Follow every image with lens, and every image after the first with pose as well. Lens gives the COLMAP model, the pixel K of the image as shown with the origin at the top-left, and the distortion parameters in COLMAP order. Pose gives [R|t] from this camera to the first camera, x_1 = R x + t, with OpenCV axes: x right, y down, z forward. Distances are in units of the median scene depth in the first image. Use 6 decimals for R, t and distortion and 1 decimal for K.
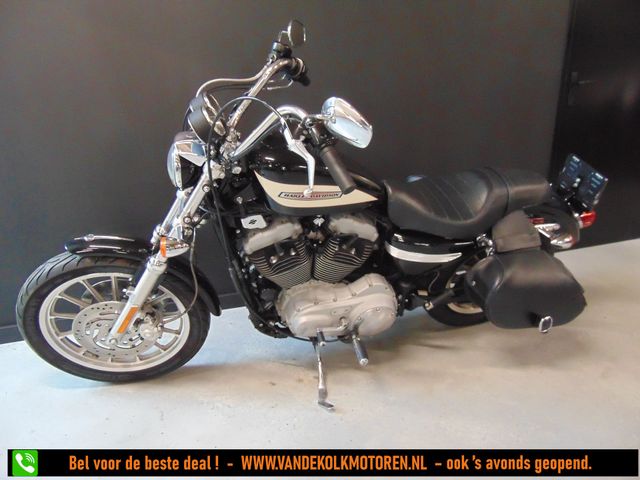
lens RADIAL K [[477.8, 0, 318.3], [0, 477.8, 239.0], [0, 0, 1]] dist [-0.022905, 0.058121]
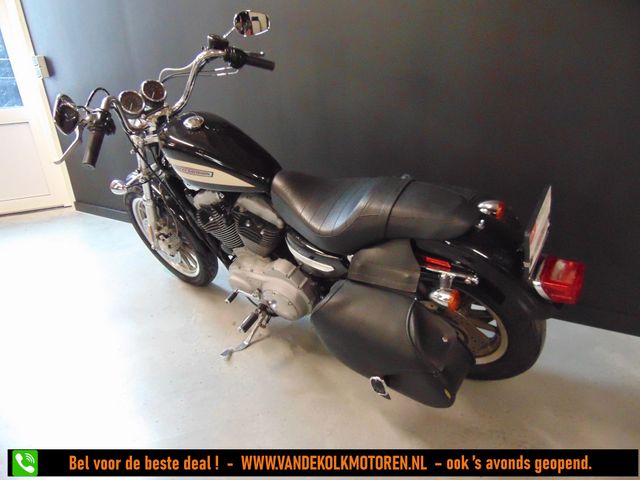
lens RADIAL K [[477.8, 0, 319.7], [0, 477.8, 240.5], [0, 0, 1]] dist [-0.022905, 0.058121]
pose [[0.626112, 0.279196, -0.728034, 0.917373], [-0.208256, 0.959655, 0.188921, -0.179761], [0.751408, 0.033332, 0.658996, 0.392430]]
